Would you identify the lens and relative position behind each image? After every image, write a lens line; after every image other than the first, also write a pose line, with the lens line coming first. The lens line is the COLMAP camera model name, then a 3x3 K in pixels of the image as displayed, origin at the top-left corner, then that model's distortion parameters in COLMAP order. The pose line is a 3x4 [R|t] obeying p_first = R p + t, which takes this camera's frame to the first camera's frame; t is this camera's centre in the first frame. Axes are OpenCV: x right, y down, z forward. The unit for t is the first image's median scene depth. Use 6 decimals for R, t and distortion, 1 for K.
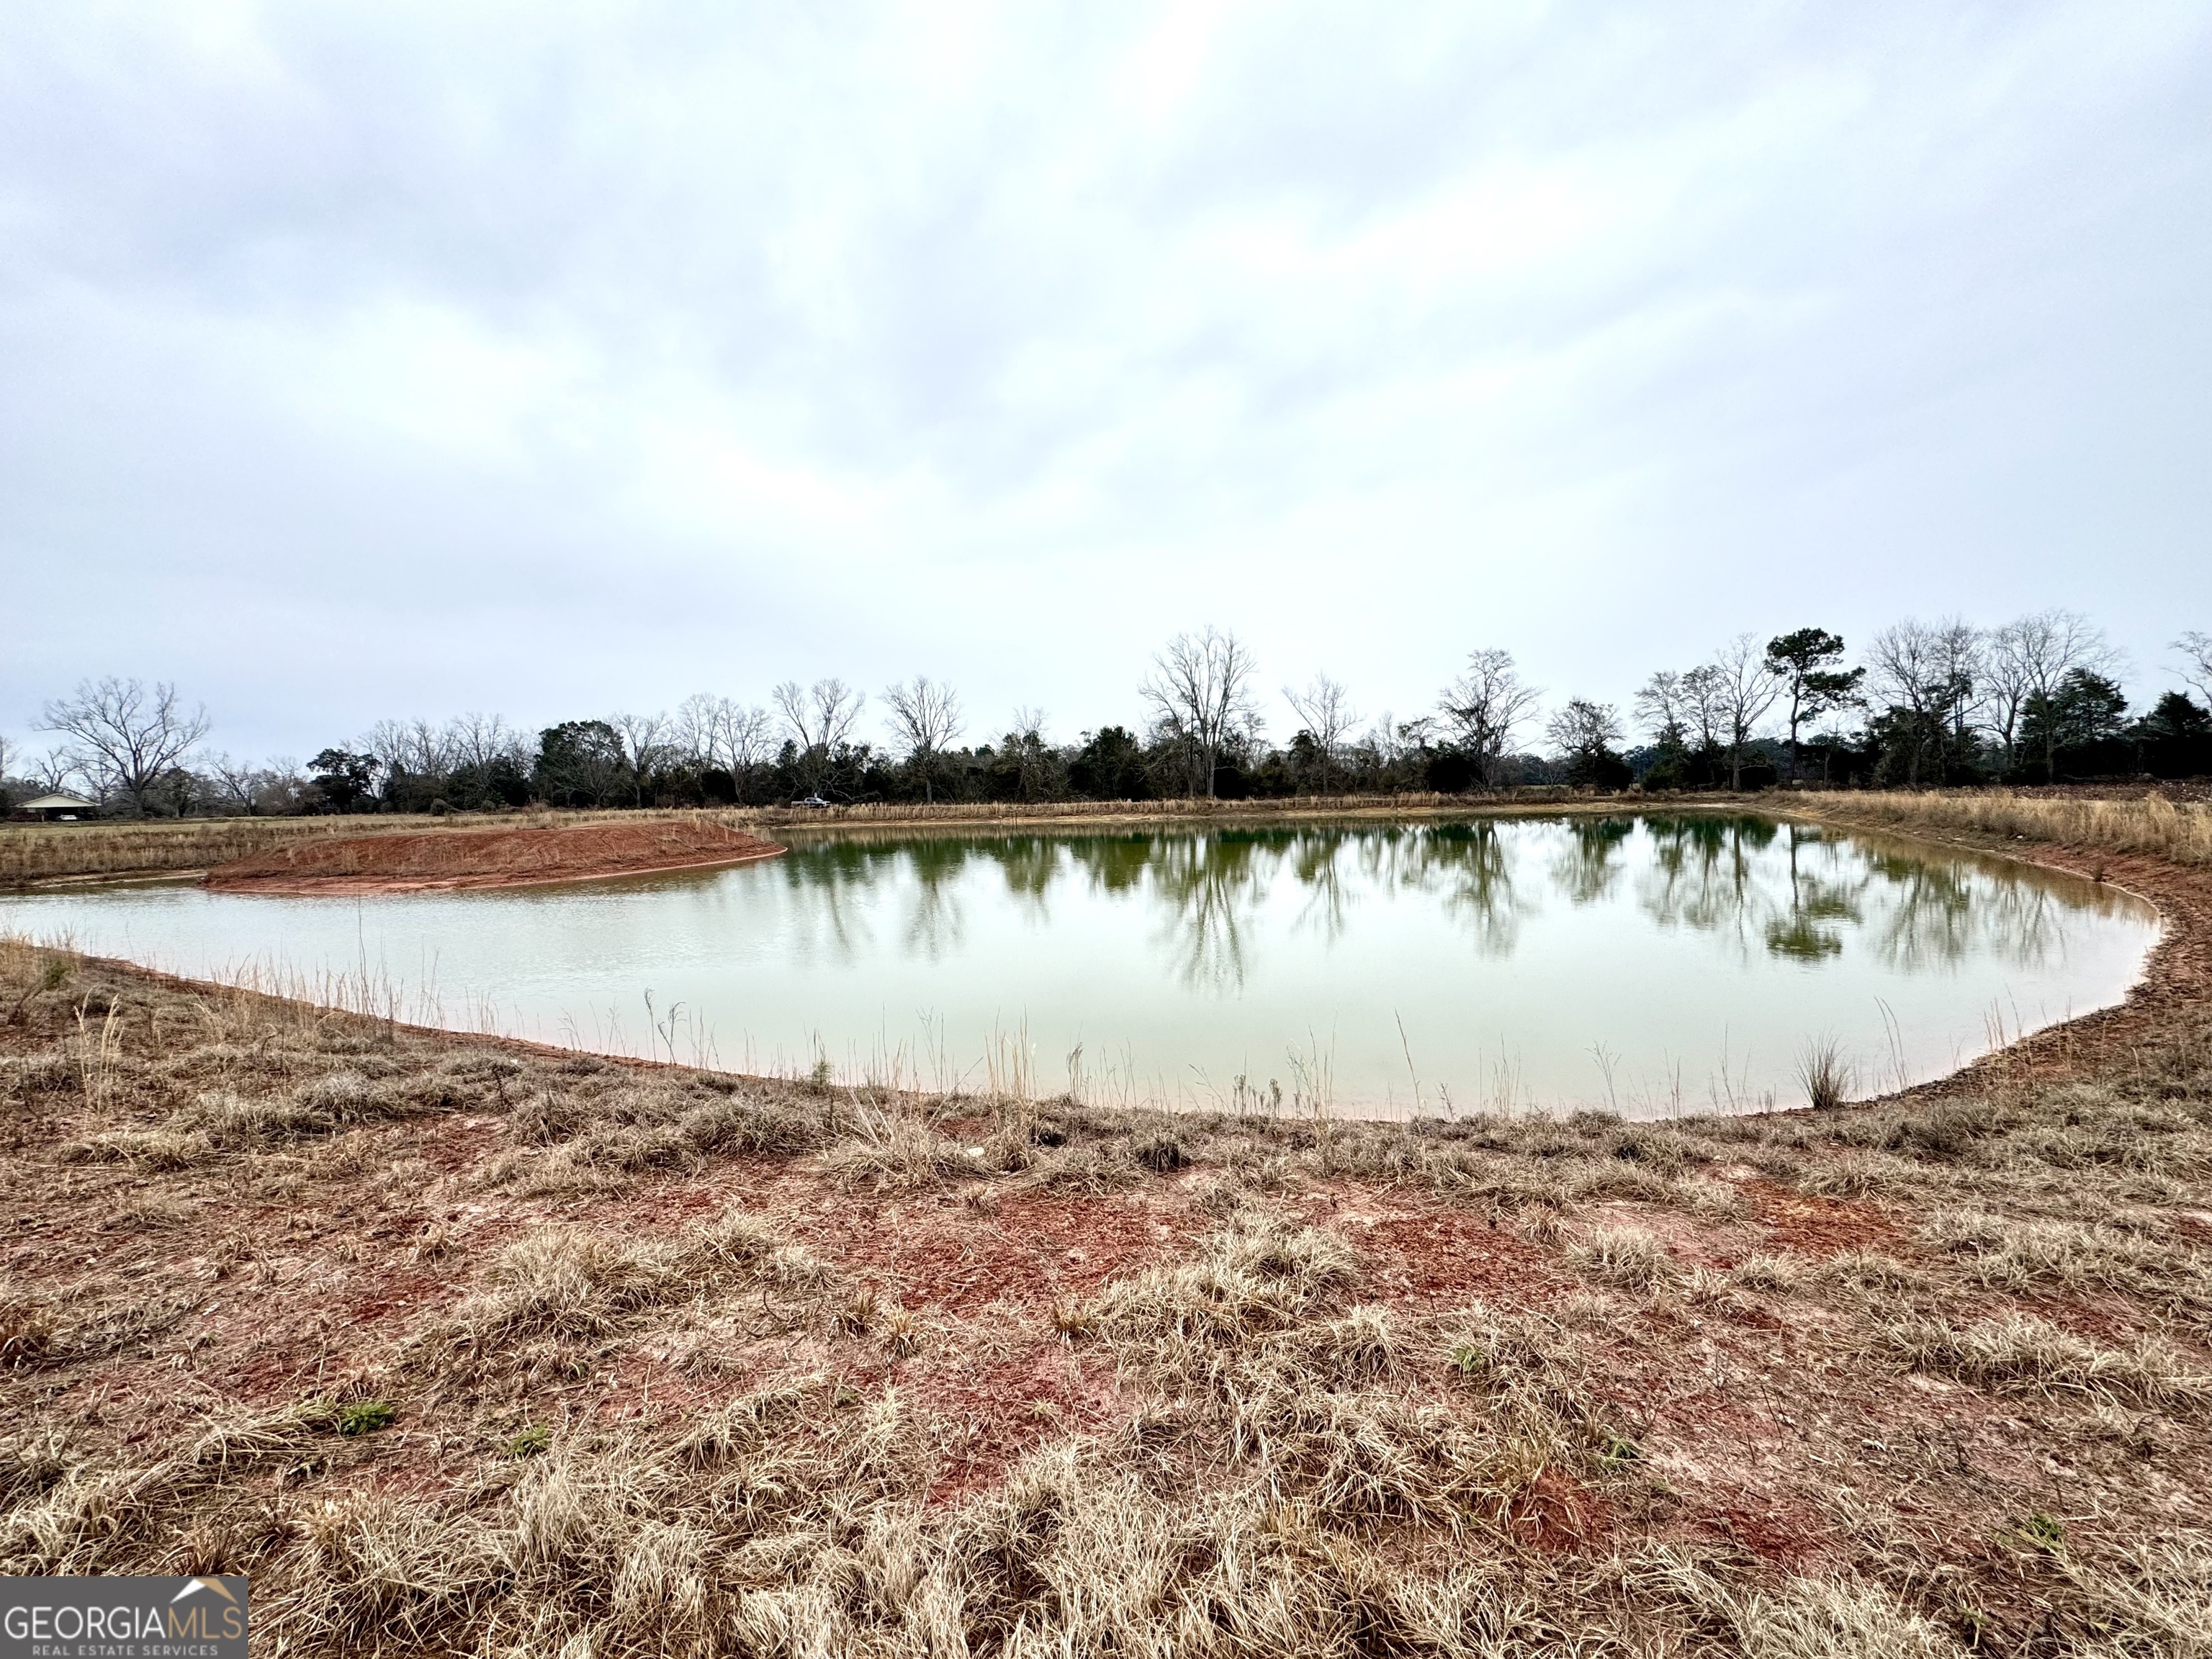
lens RADIAL K [[876.1, 0, 1106.0], [0, 876.1, 829.5], [0, 0, 1]] dist [-0.000794, 0.000141]
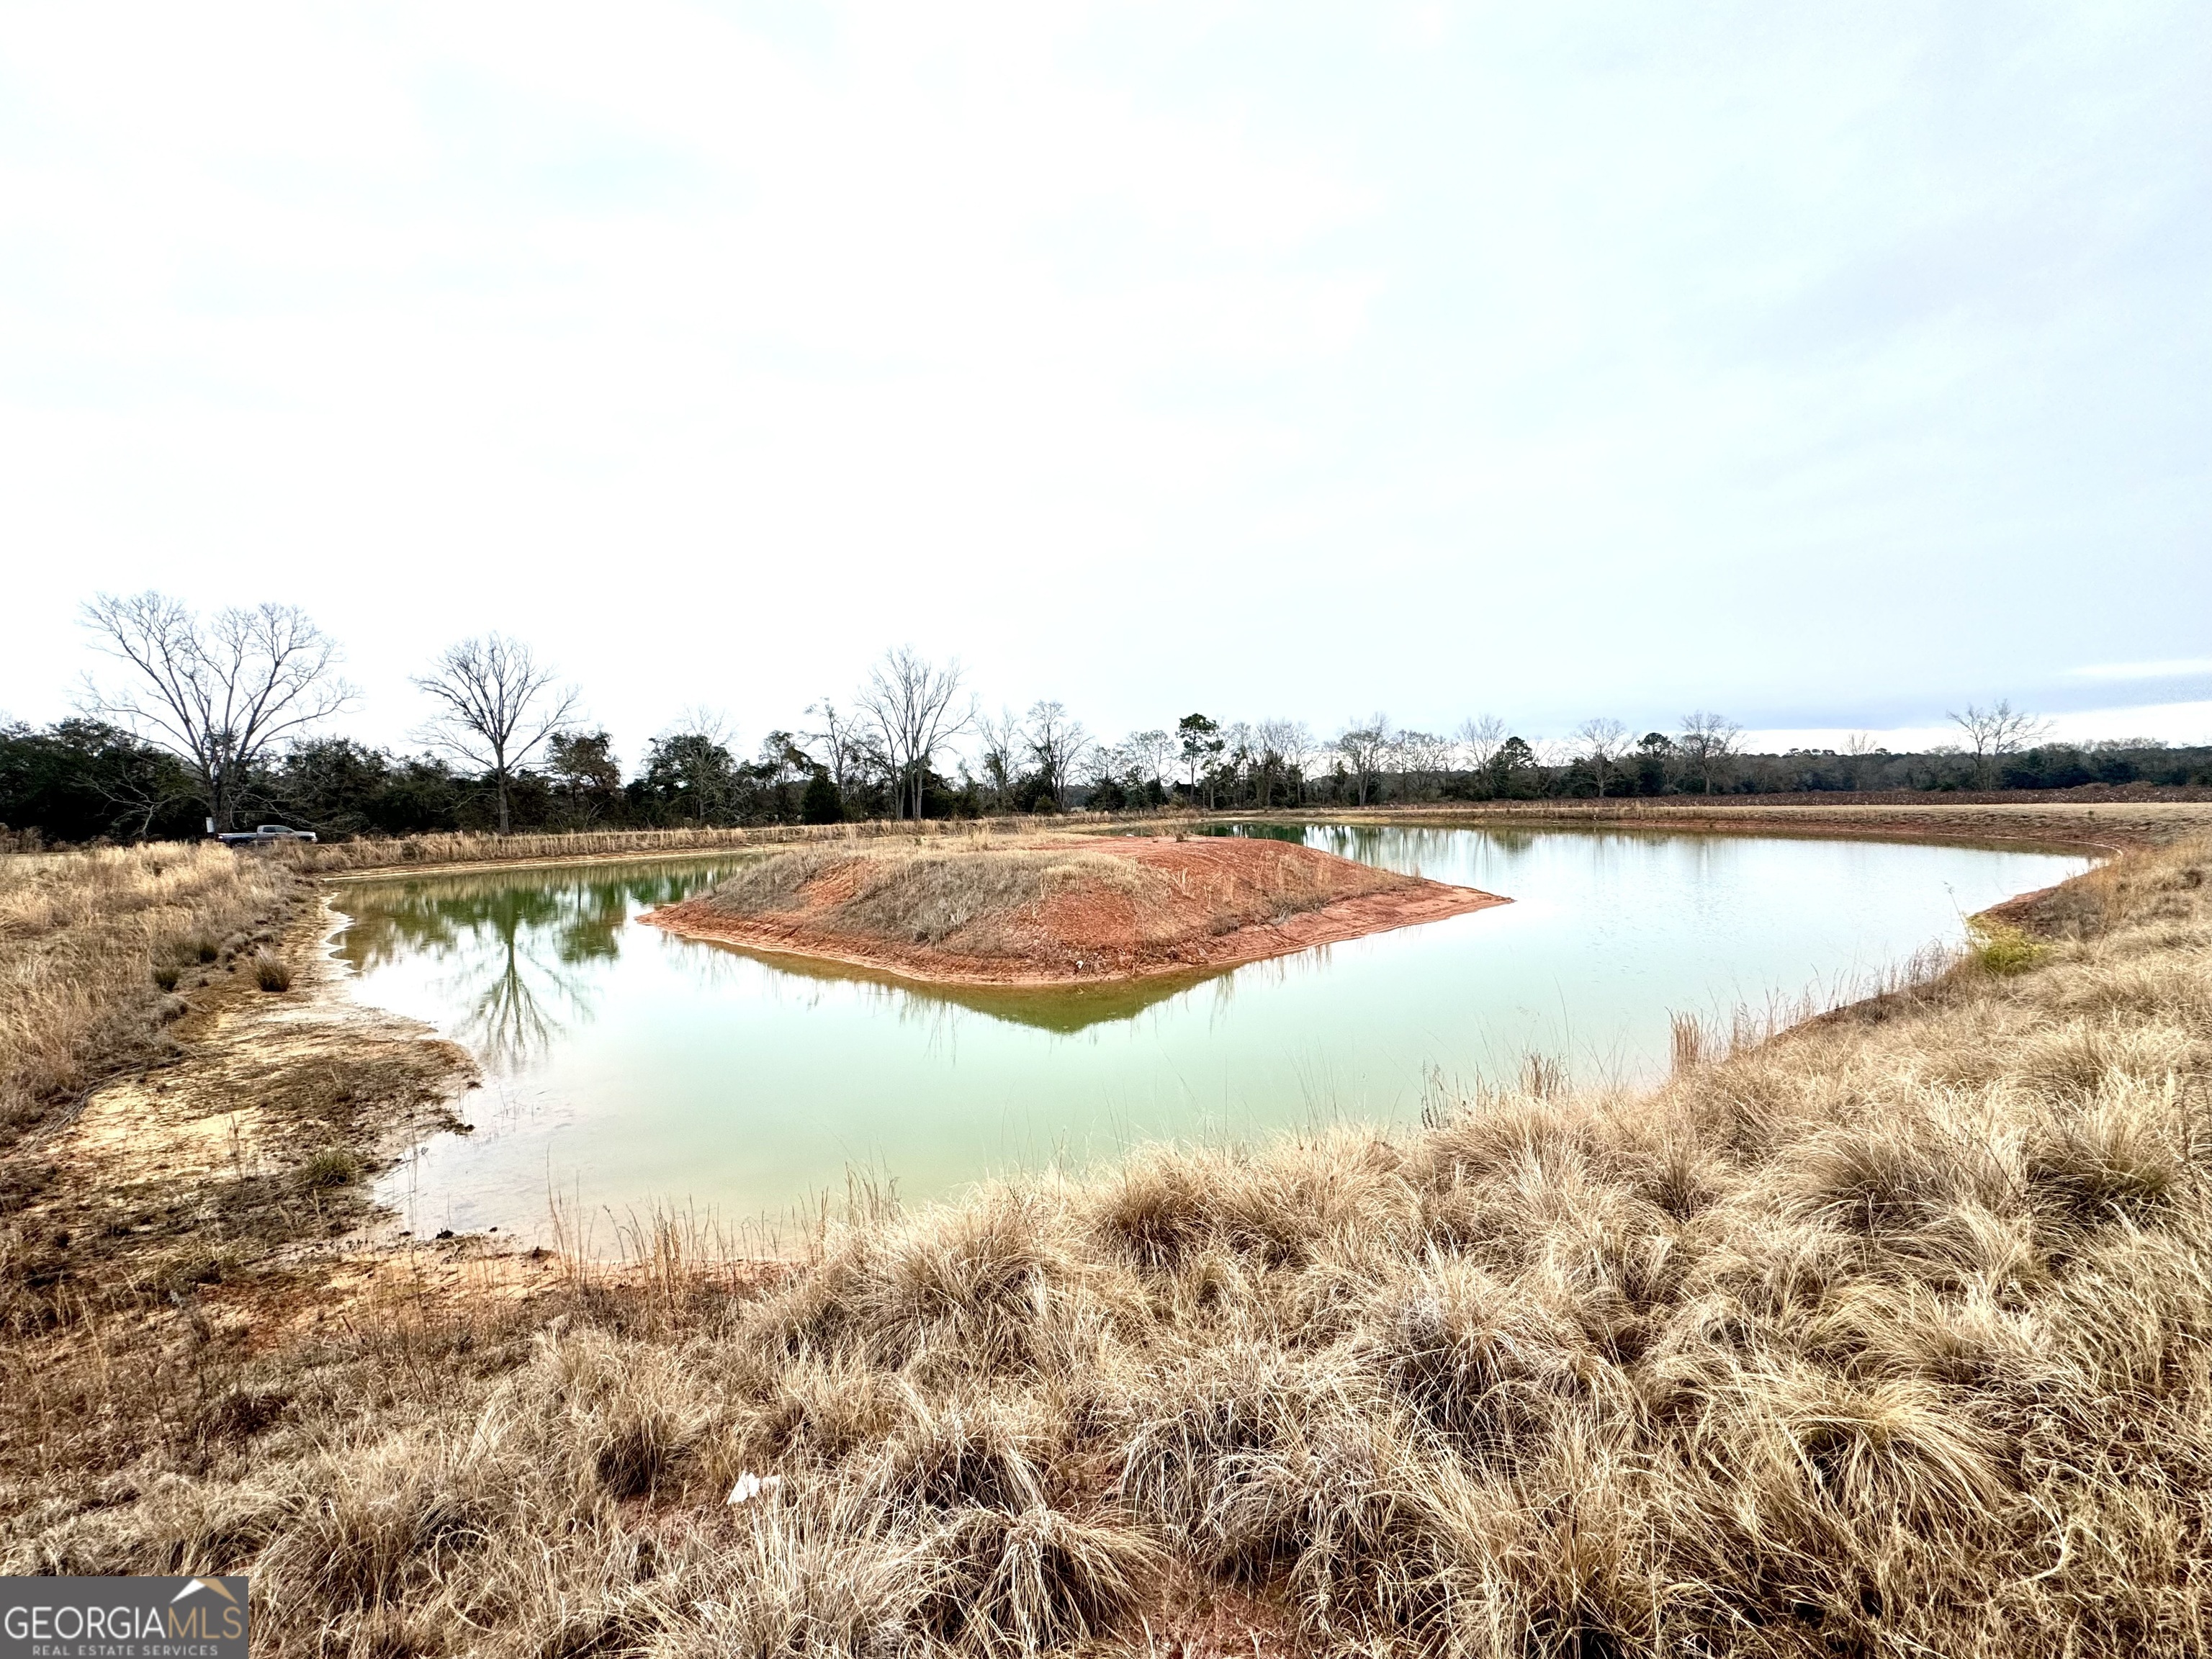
lens RADIAL K [[876.1, 0, 1106.0], [0, 876.1, 829.5], [0, 0, 1]] dist [-0.000794, 0.000141]
pose [[0.373068, -0.015457, 0.927675, -2.842296], [0.058749, 0.998248, -0.006993, -0.025102], [-0.925942, 0.057109, 0.373323, 1.813043]]
